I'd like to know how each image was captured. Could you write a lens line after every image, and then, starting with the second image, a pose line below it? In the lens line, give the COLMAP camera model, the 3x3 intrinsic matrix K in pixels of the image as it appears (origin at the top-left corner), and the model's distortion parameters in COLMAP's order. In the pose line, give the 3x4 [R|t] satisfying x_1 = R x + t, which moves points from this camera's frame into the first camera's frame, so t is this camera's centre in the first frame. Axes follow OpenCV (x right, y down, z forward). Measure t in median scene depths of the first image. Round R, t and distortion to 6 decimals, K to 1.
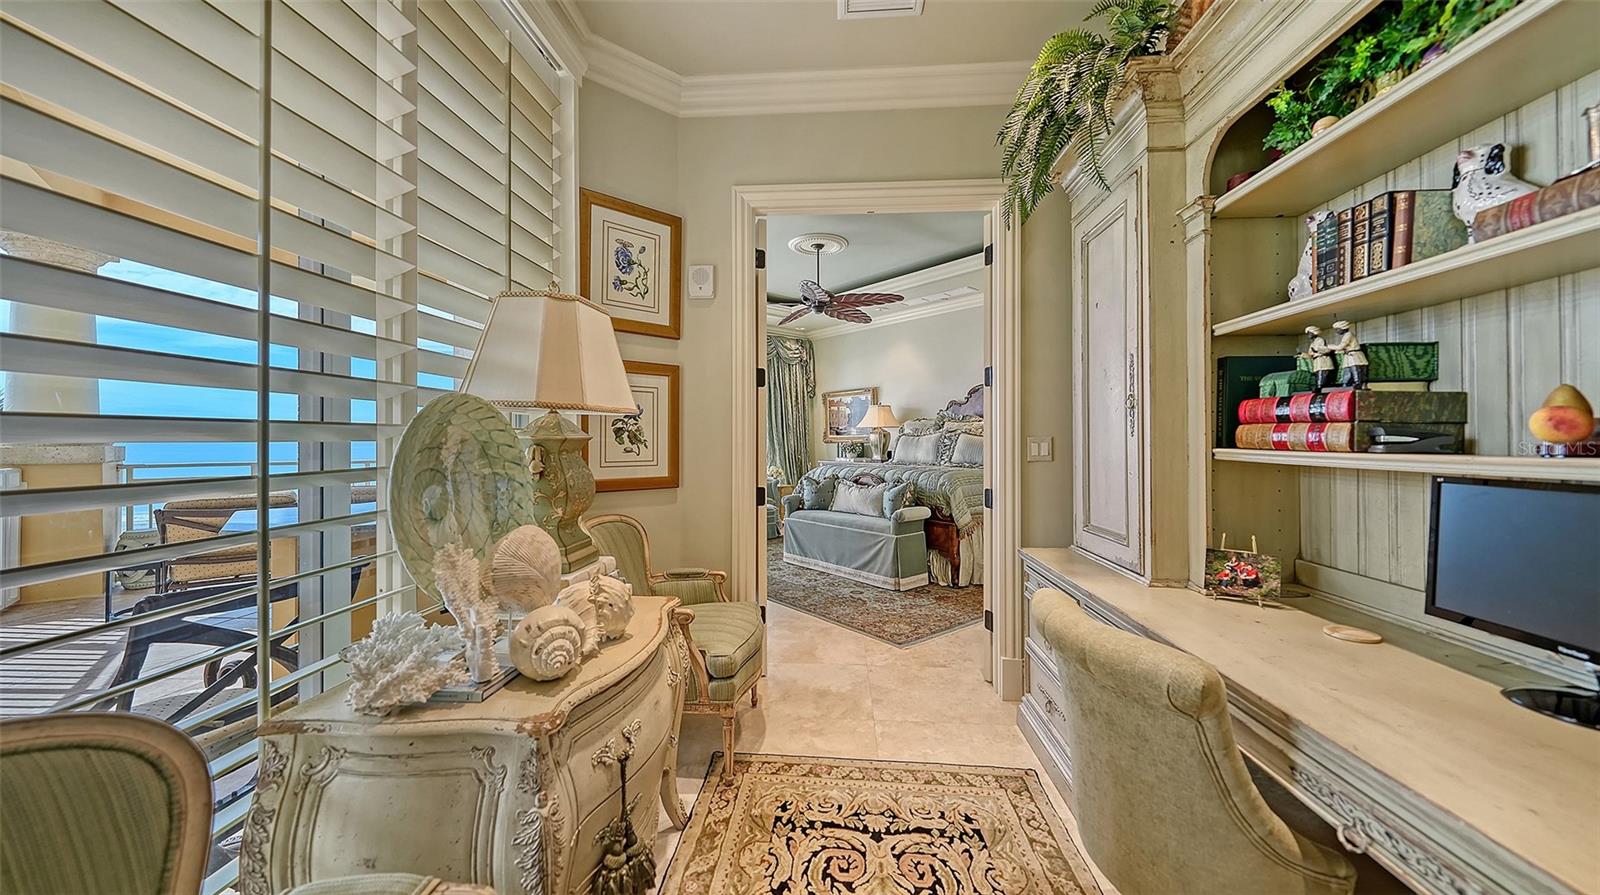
lens RADIAL K [[559.8, 0, 788.8], [0, 559.8, 441.1], [0, 0, 1]] dist [0.006781, -0.003184]
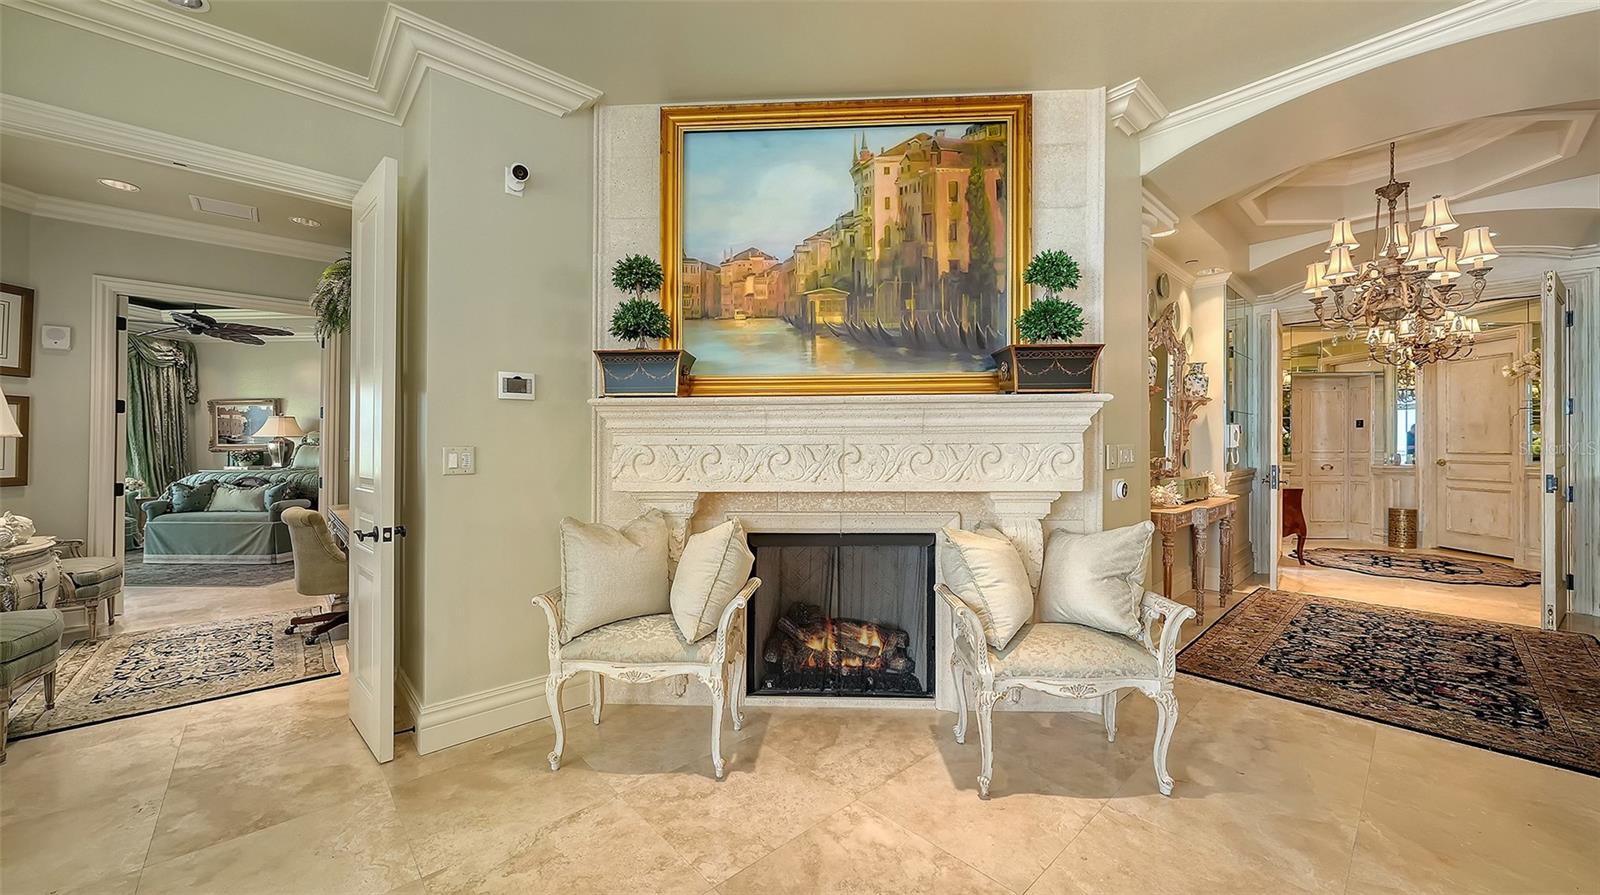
lens RADIAL K [[589.9, 0, 794.7], [0, 589.9, 435.5], [0, 0, 1]] dist [0.012012, -0.000060]
pose [[0.686802, 0.011280, 0.726757, 0.011799], [0.003797, 0.999810, -0.019106, -0.002017], [-0.726834, 0.015882, 0.686629, -0.701430]]
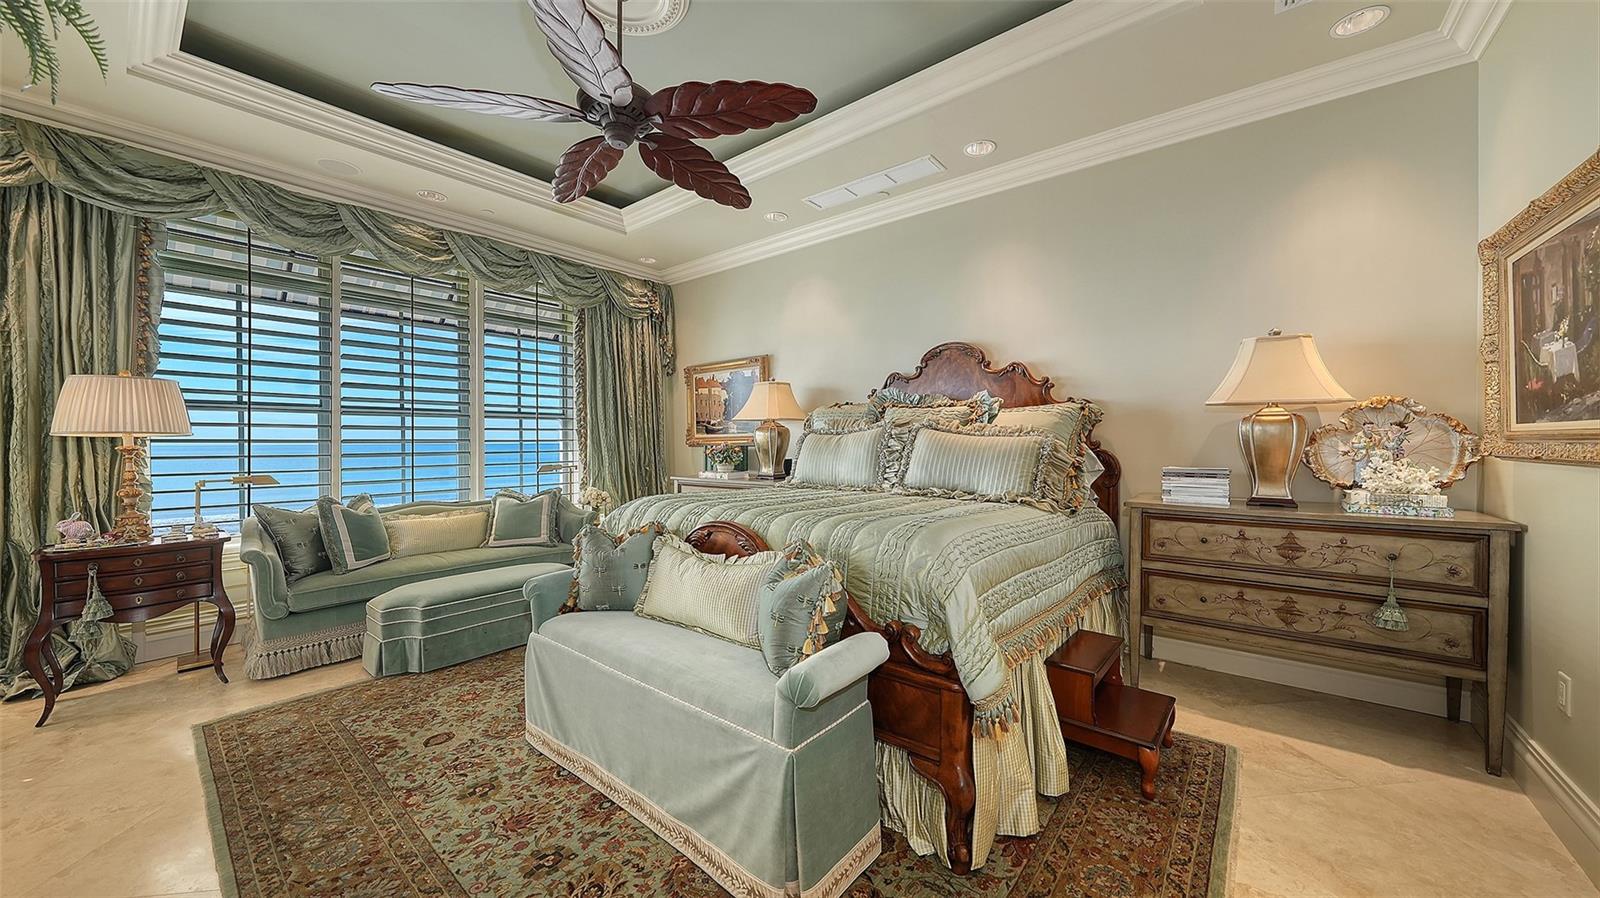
lens RADIAL K [[559.8, 0, 788.8], [0, 559.8, 442.6], [0, 0, 1]] dist [0.006781, -0.003184]
pose [[0.986833, -0.000716, 0.161741, 0.116966], [0.000587, 0.999999, 0.000846, -0.001540], [-0.161742, -0.000740, 0.986833, 0.574877]]
